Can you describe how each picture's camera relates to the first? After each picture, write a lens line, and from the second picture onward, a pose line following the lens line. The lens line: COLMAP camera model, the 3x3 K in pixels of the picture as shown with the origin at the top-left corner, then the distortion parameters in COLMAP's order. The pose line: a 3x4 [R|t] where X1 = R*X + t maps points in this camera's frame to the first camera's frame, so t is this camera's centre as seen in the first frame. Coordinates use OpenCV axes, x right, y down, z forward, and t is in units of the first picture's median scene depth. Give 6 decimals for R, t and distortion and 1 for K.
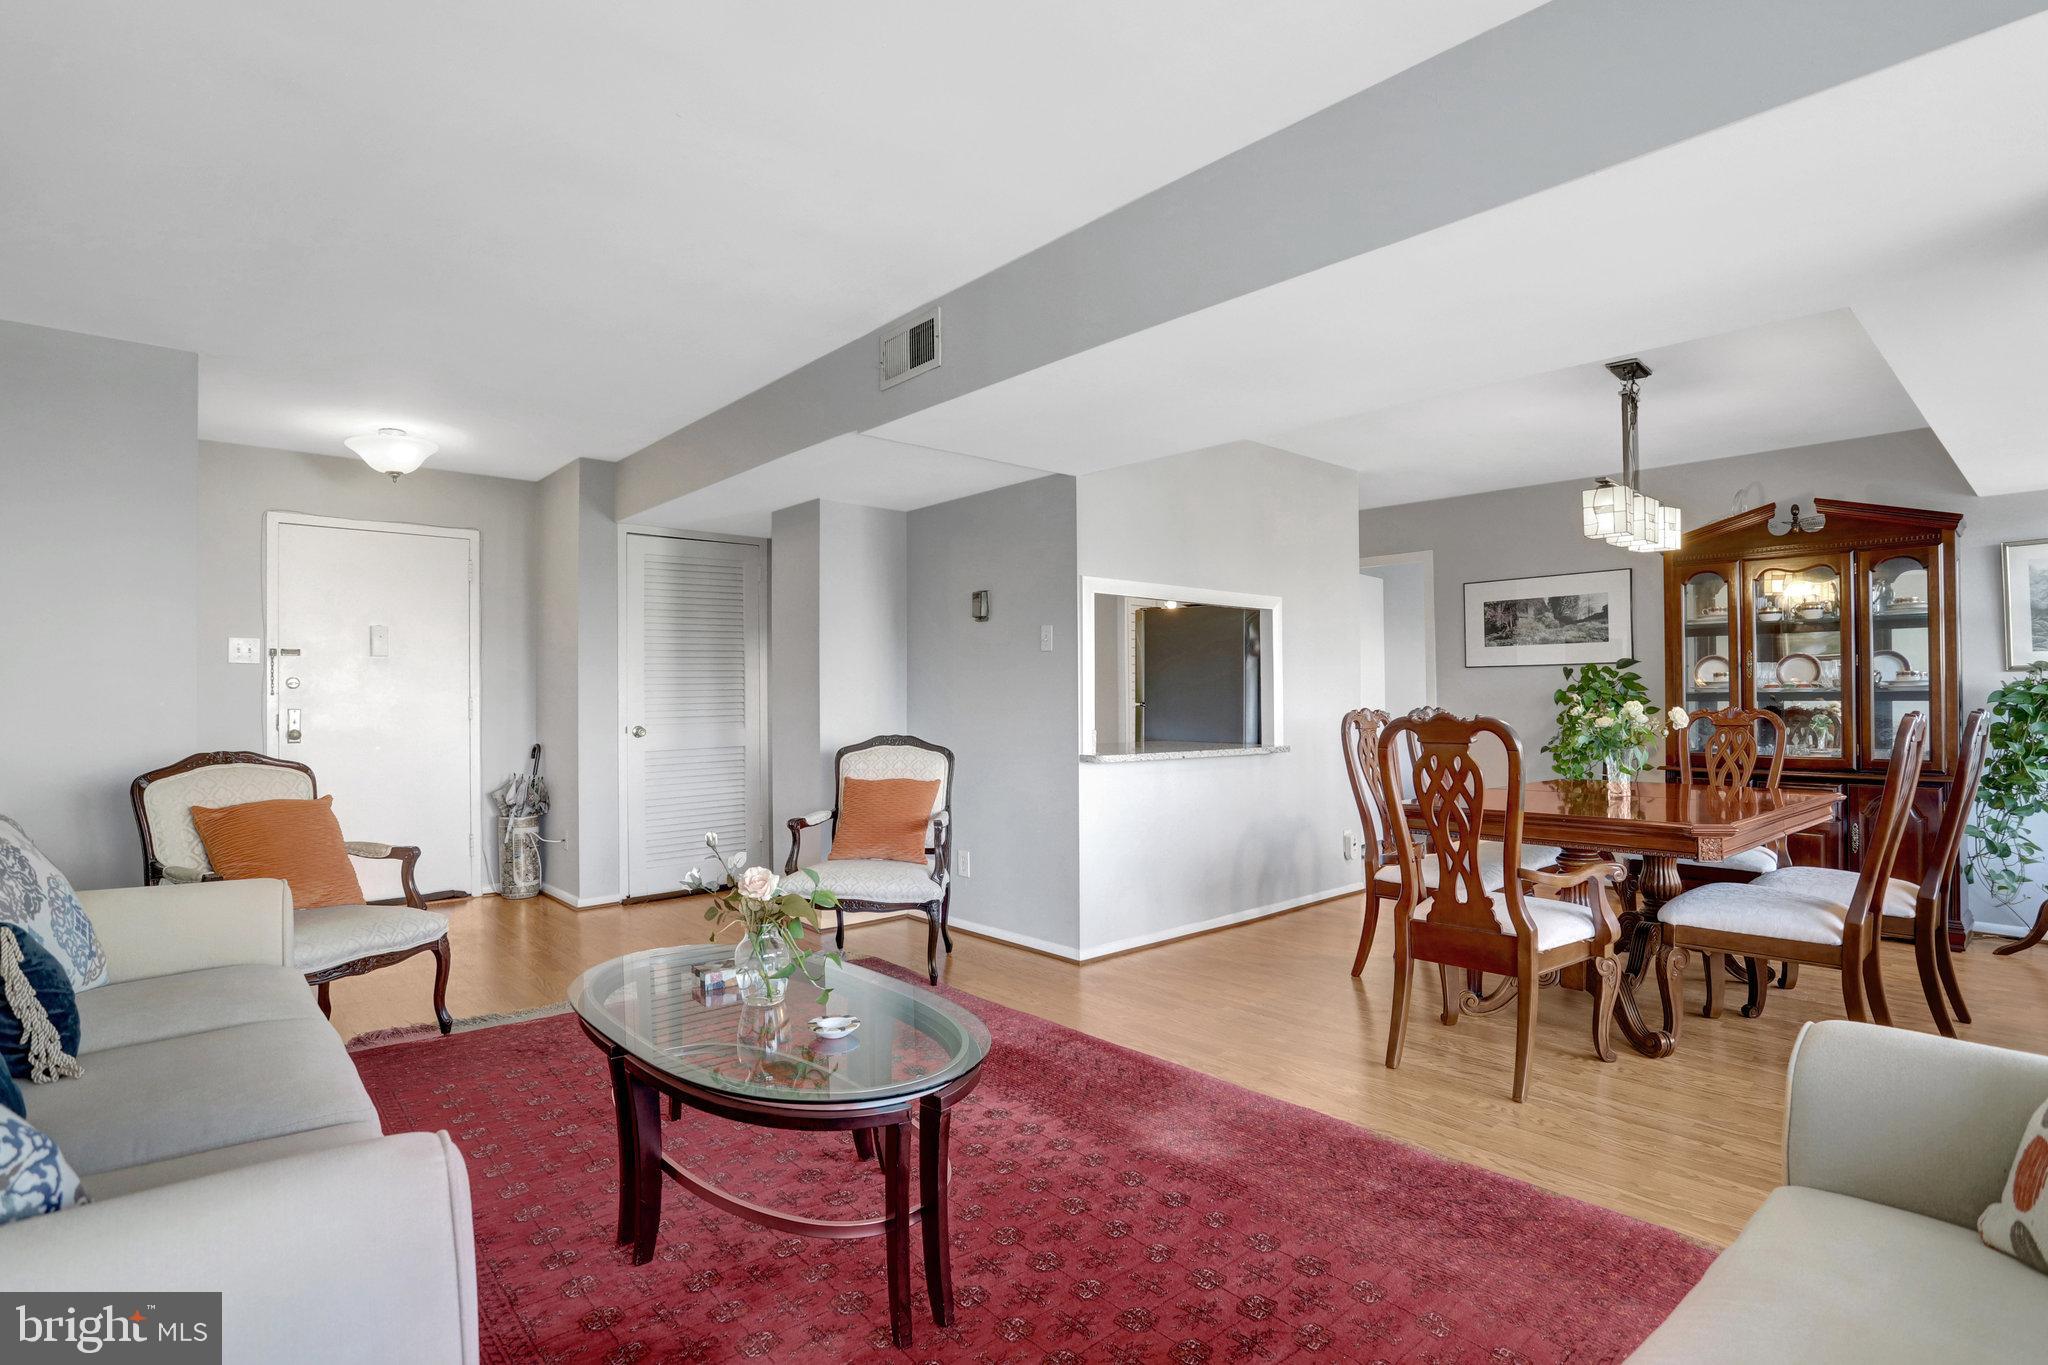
lens RADIAL K [[1015.3, 0, 1030.0], [0, 1015.3, 700.3], [0, 0, 1]] dist [-0.056243, 0.024123]
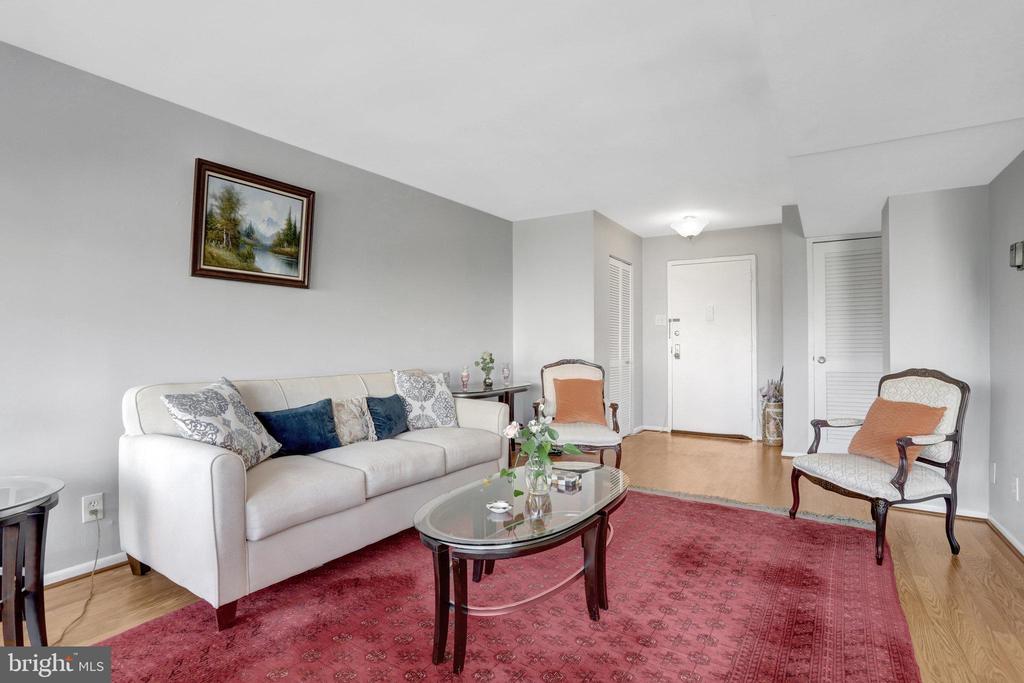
lens RADIAL K [[507.7, 0, 505.5], [0, 507.7, 339.6], [0, 0, 1]] dist [-0.056243, 0.024123]
pose [[0.256731, -0.000260, -0.966483, 0.323460], [-0.001922, 0.999998, -0.000780, -0.000816], [0.966481, 0.002057, 0.256730, 0.322666]]
